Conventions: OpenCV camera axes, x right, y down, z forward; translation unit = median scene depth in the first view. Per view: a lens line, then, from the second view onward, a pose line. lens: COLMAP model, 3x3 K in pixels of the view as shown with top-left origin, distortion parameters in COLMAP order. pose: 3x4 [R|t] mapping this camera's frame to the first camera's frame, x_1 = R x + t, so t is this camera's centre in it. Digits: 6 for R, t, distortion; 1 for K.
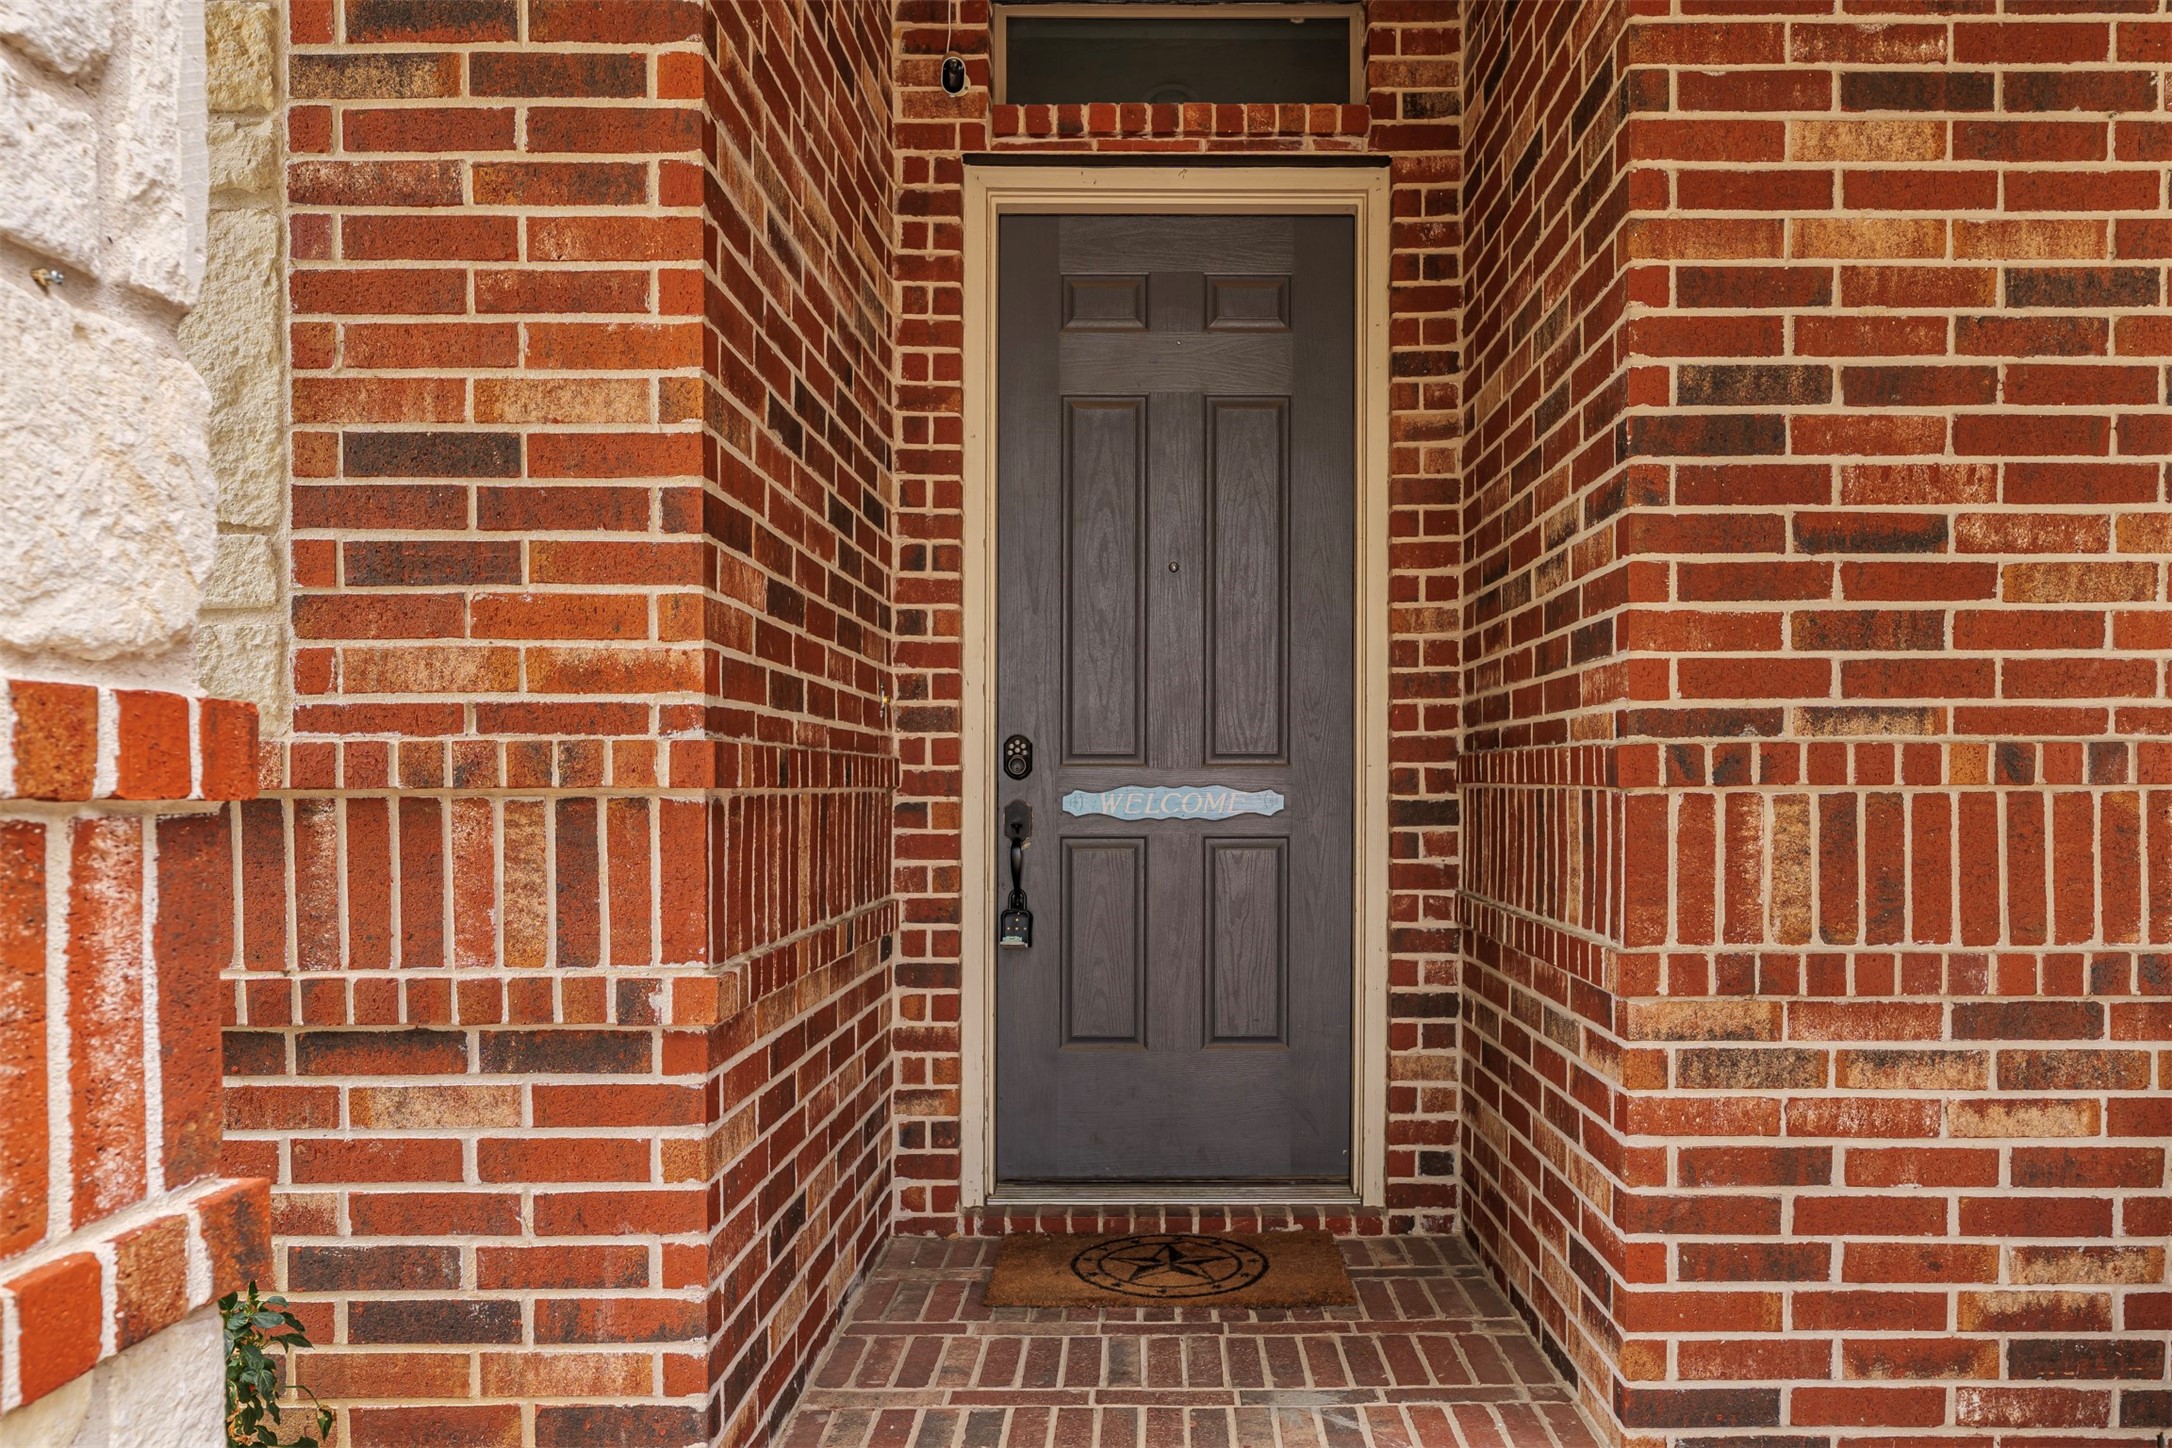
lens RADIAL K [[1510.6, 0, 1085.5], [0, 1510.6, 739.9], [0, 0, 1]] dist [0.002196, 0.000939]
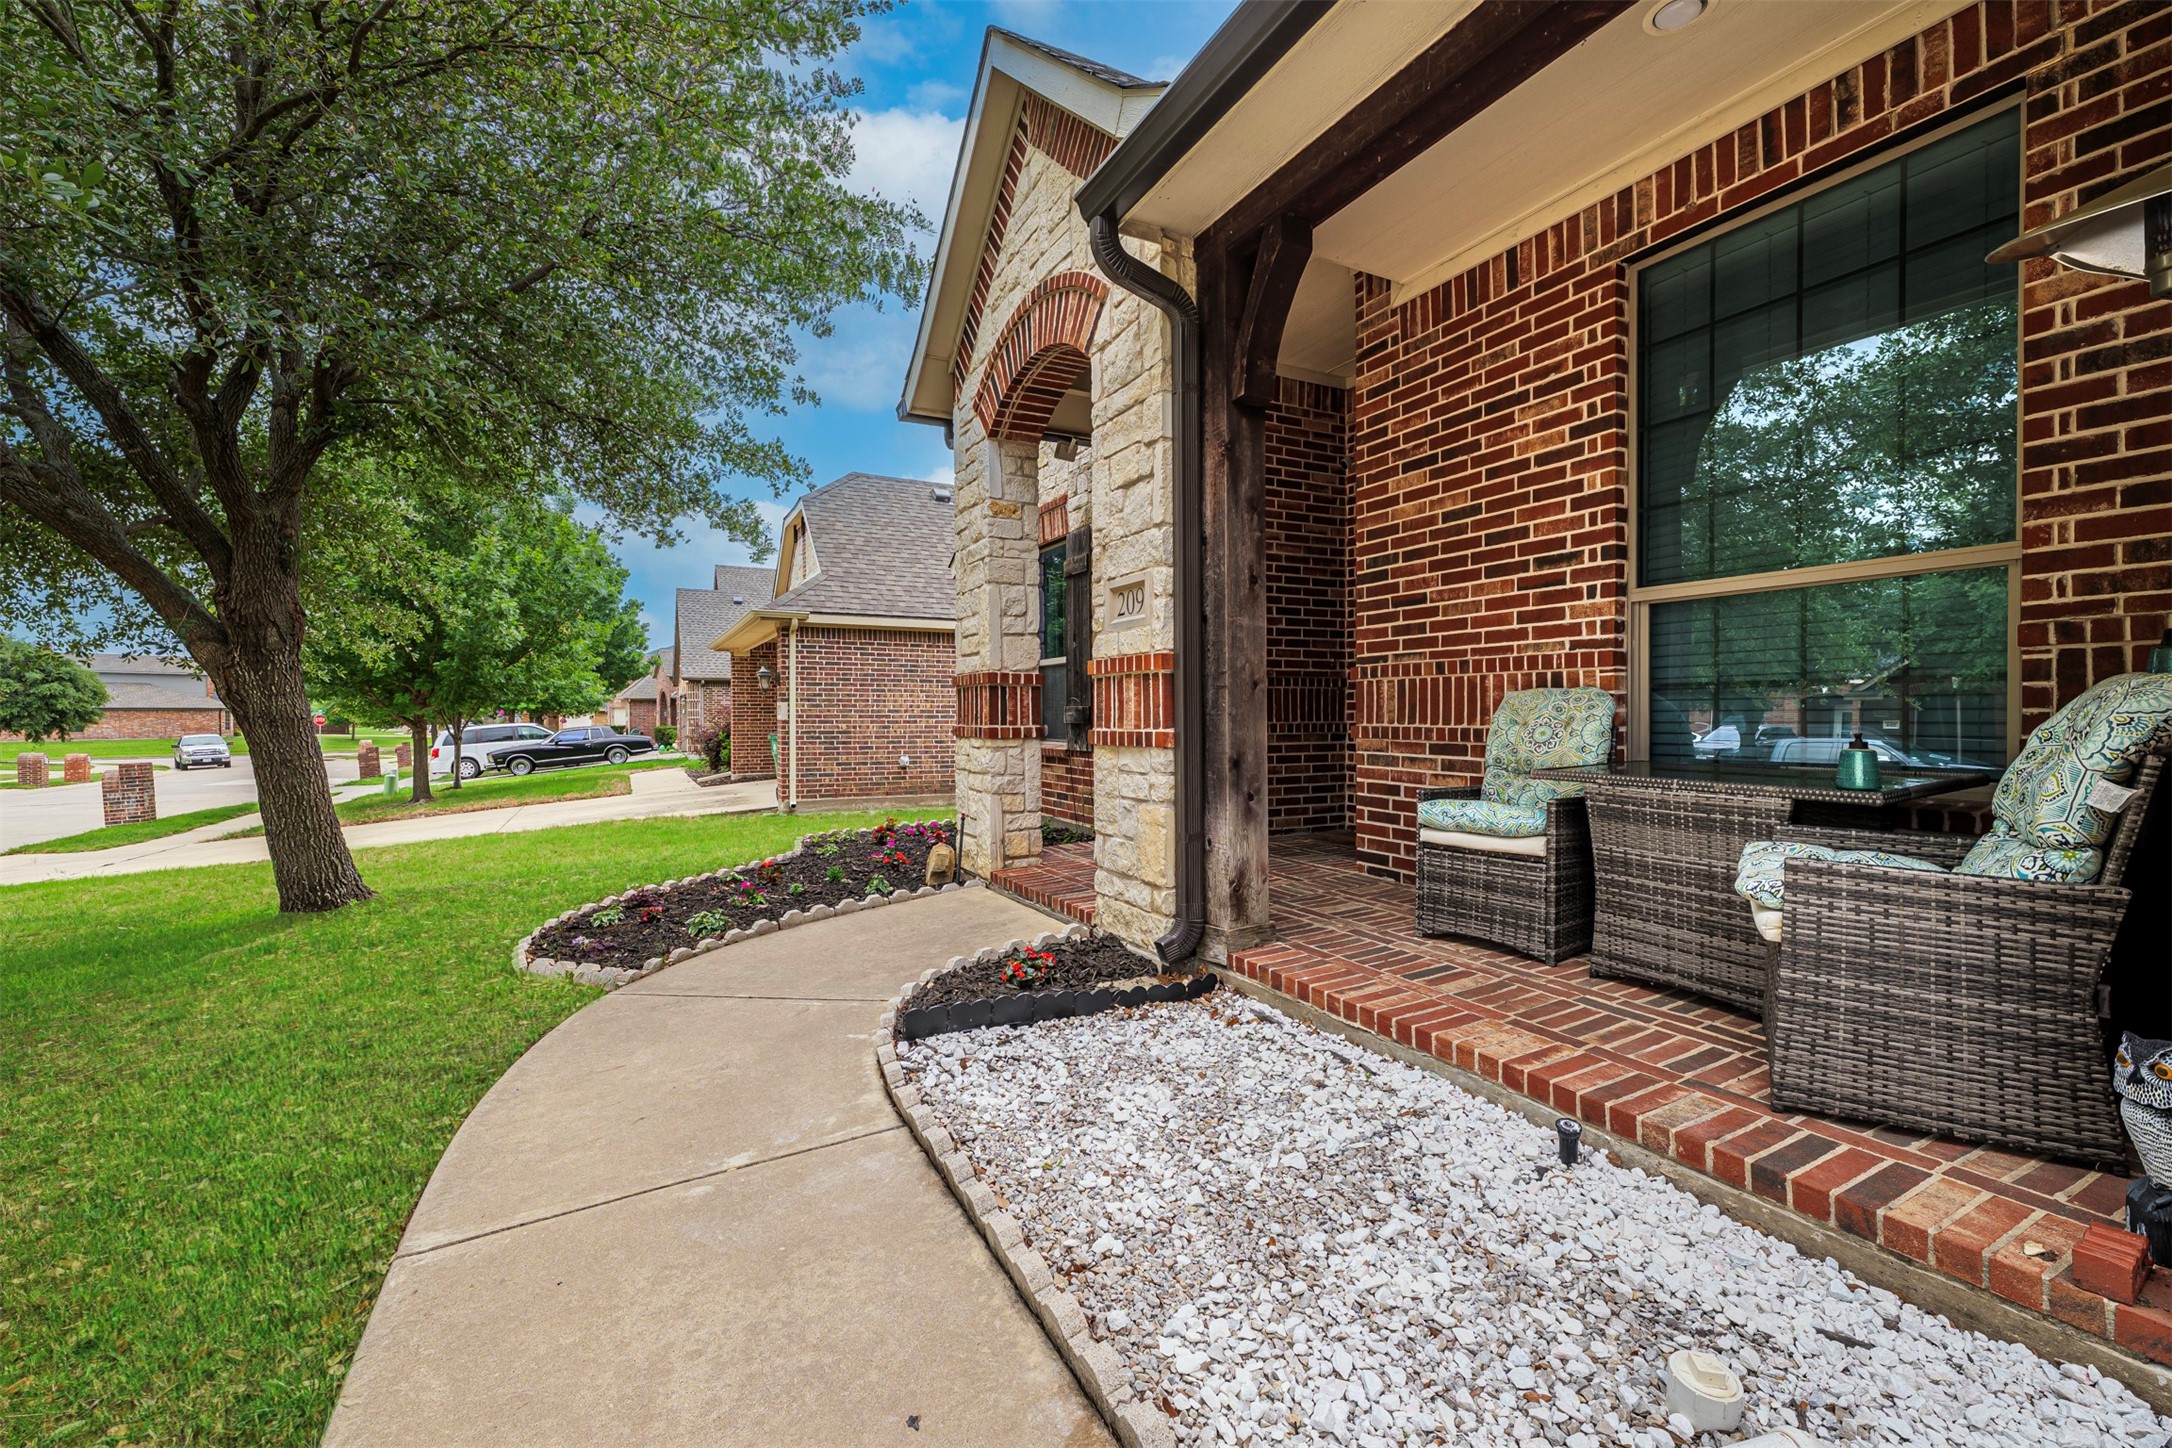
lens RADIAL K [[858.0, 0, 1087.5], [0, 858.0, 714.0], [0, 0, 1]] dist [0.003223, 0.000434]
pose [[0.454290, 0.006100, -0.890833, 1.876161], [-0.003473, 0.999981, 0.005076, 0.104936], [0.890847, 0.000788, 0.454303, -0.479797]]
